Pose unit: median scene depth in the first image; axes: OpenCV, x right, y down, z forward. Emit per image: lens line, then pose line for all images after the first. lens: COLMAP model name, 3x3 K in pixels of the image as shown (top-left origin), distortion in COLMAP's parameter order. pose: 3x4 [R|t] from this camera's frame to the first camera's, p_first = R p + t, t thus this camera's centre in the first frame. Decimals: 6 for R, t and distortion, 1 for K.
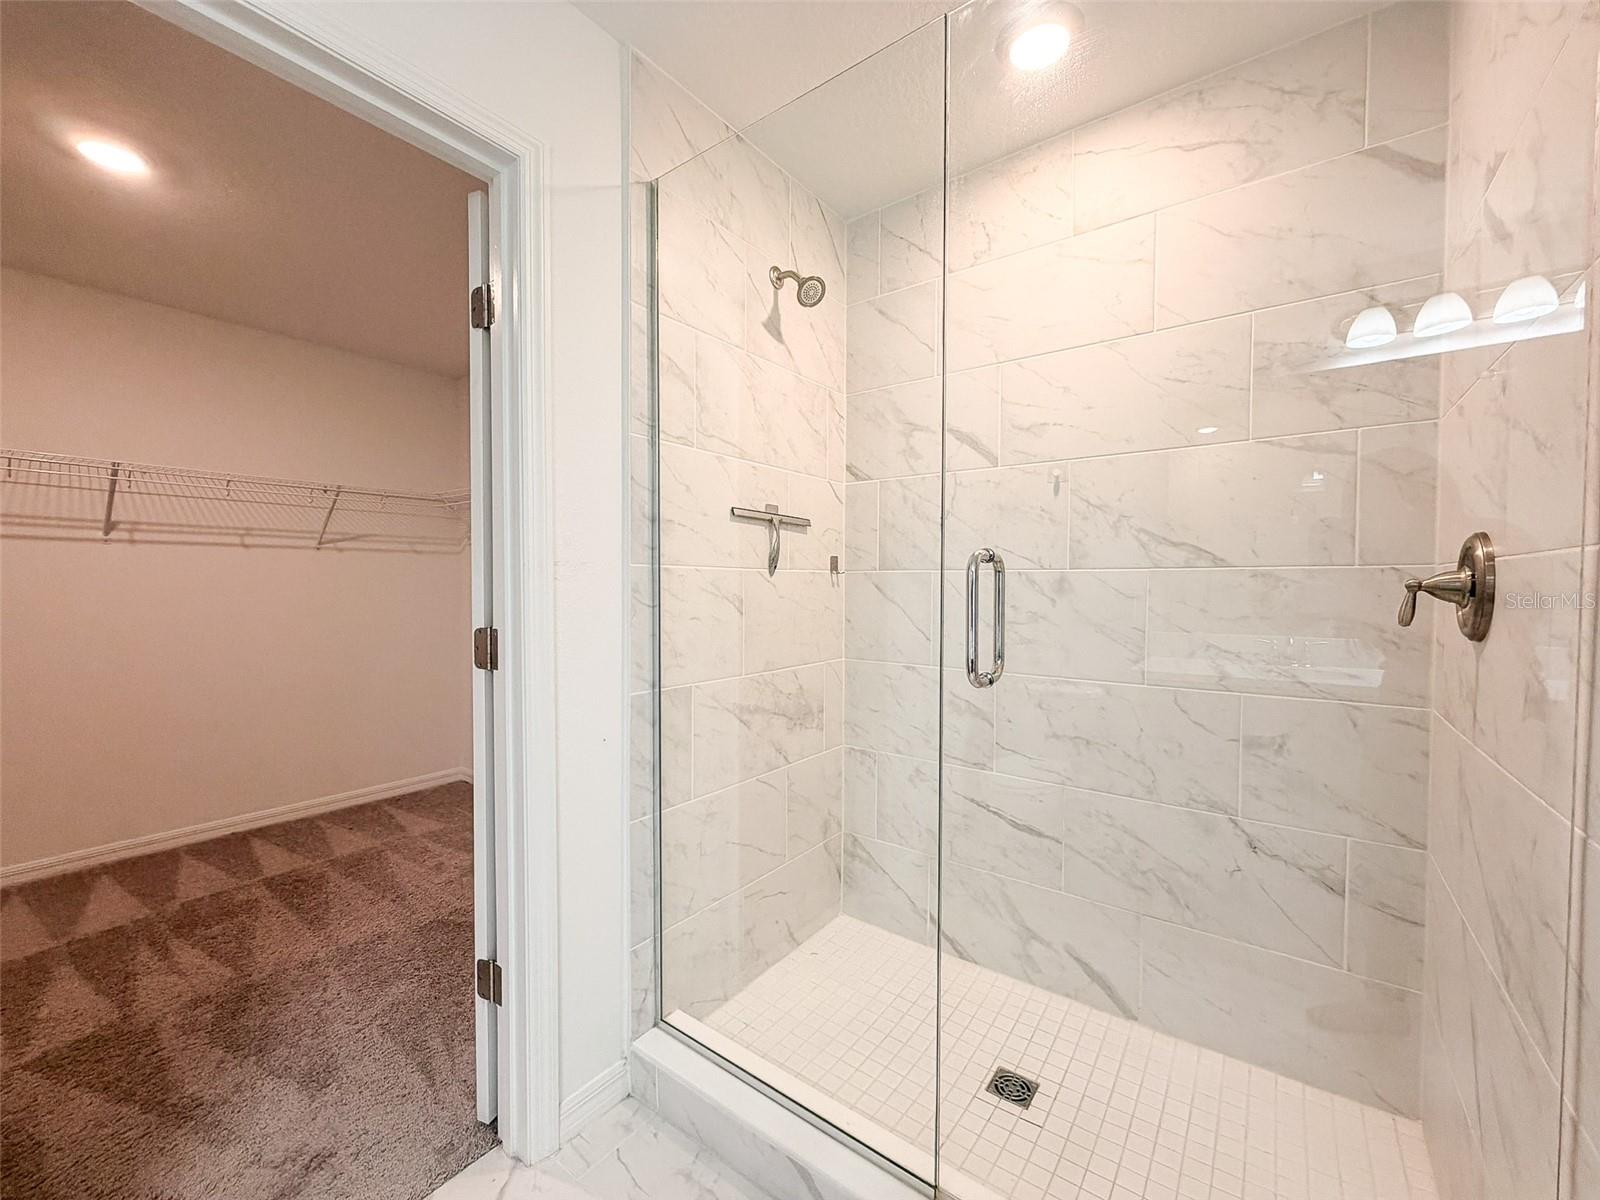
lens RADIAL K [[639.4, 0, 798.0], [0, 639.4, 602.1], [0, 0, 1]] dist [-0.000038, 0.000078]
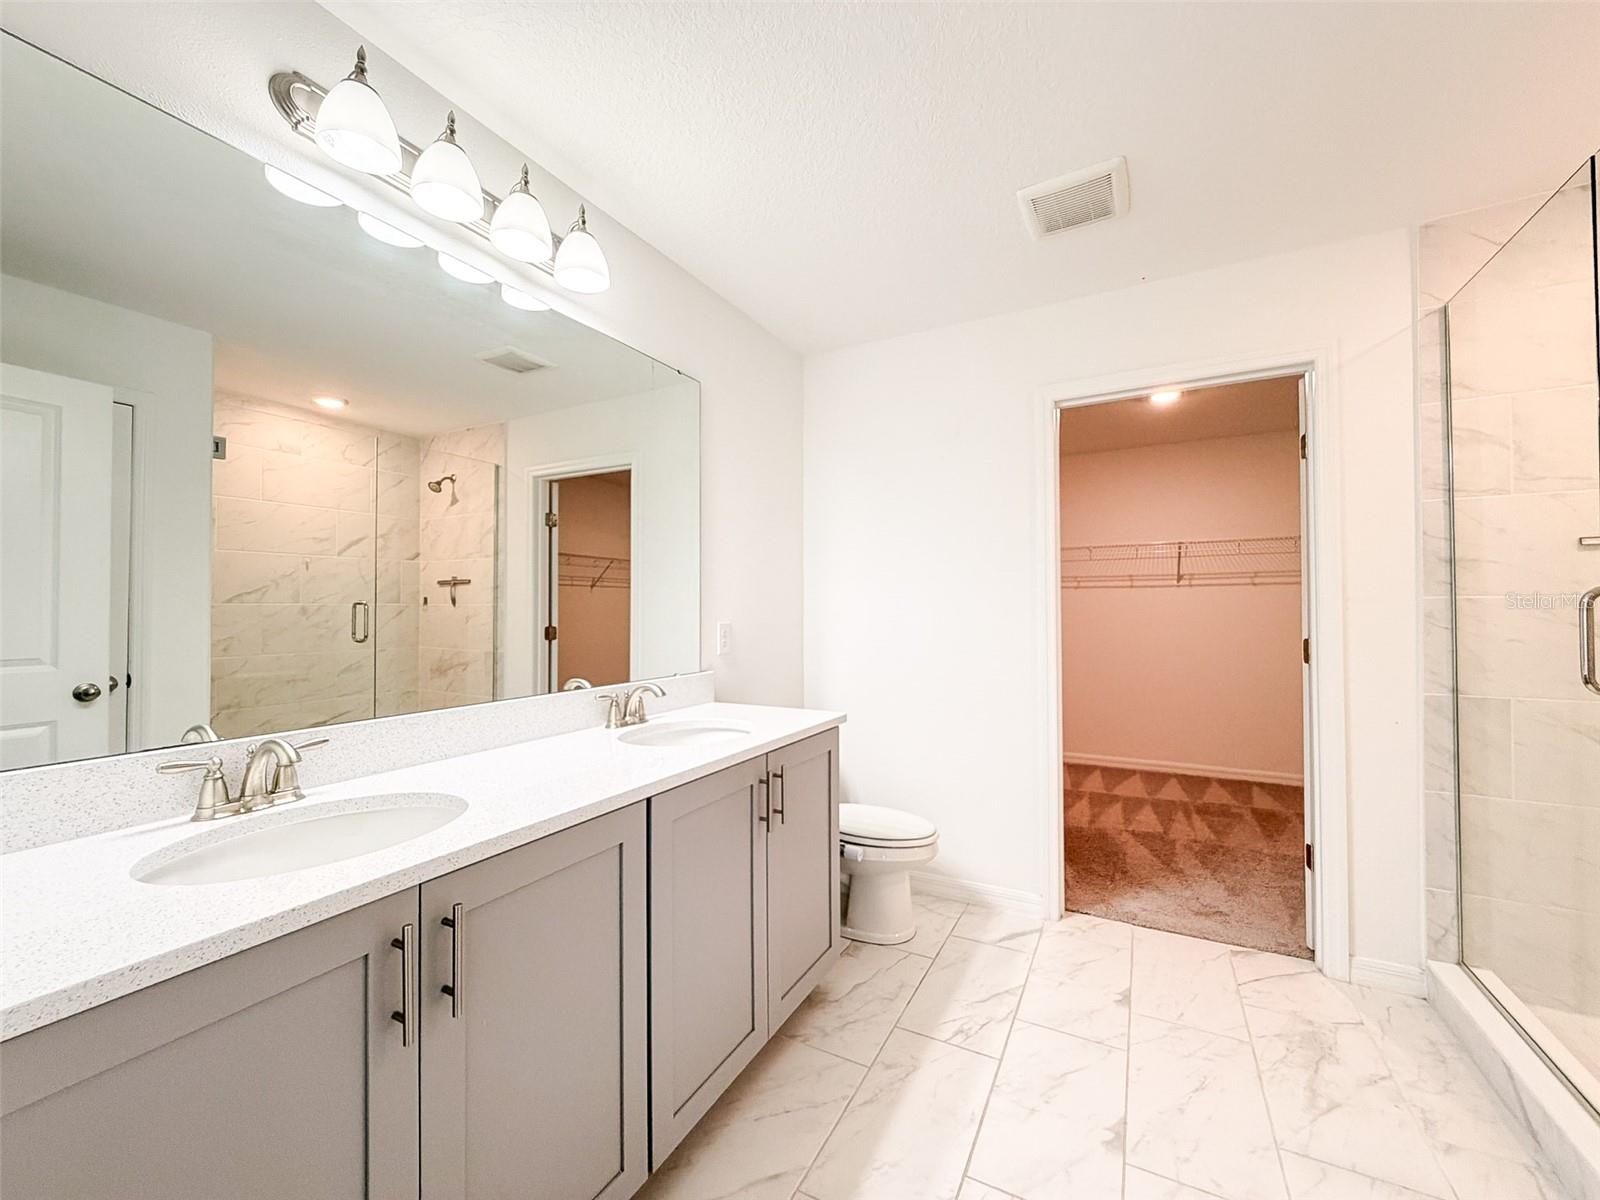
lens RADIAL K [[639.4, 0, 798.0], [0, 639.4, 602.1], [0, 0, 1]] dist [-0.000038, 0.000078]
pose [[0.147599, -0.016048, -0.988917, 0.790566], [-0.020787, 0.999597, -0.019324, 0.004518], [0.988829, 0.023409, 0.147206, -0.451491]]
